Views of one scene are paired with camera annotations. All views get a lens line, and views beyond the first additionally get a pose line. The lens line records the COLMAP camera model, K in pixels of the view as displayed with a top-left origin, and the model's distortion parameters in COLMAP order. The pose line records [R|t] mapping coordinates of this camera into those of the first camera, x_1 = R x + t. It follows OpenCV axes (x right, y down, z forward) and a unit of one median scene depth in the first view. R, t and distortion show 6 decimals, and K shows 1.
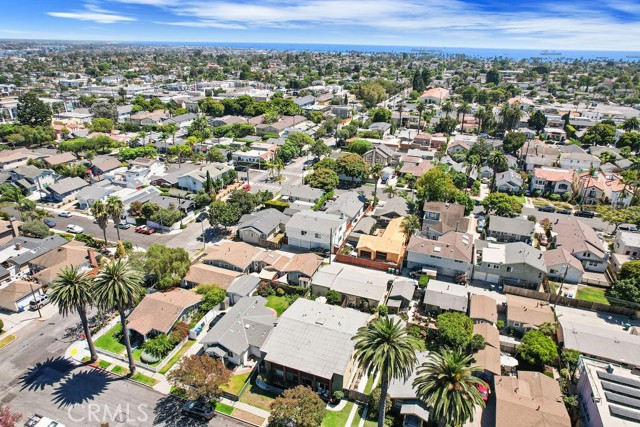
lens RADIAL K [[405.7, 0, 320.0], [0, 405.7, 213.5], [0, 0, 1]] dist [-0.071944, 0.055922]
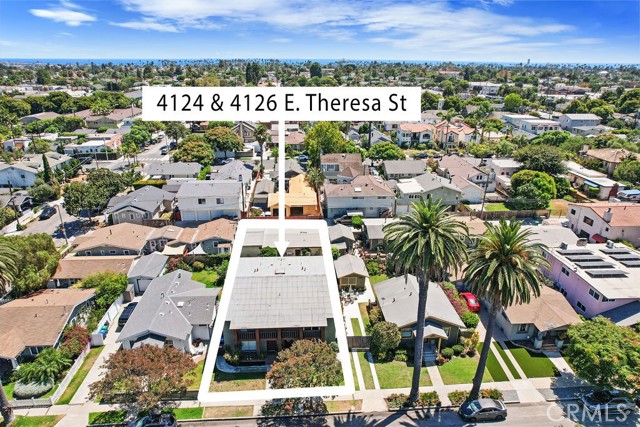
lens RADIAL K [[405.7, 0, 320.0], [0, 405.7, 213.5], [0, 0, 1]] dist [-0.071944, 0.055922]
pose [[0.907337, -0.161015, 0.388347, -0.156108], [0.172215, 0.985041, 0.006048, 0.118710], [-0.383512, 0.061392, 0.921493, 0.169025]]
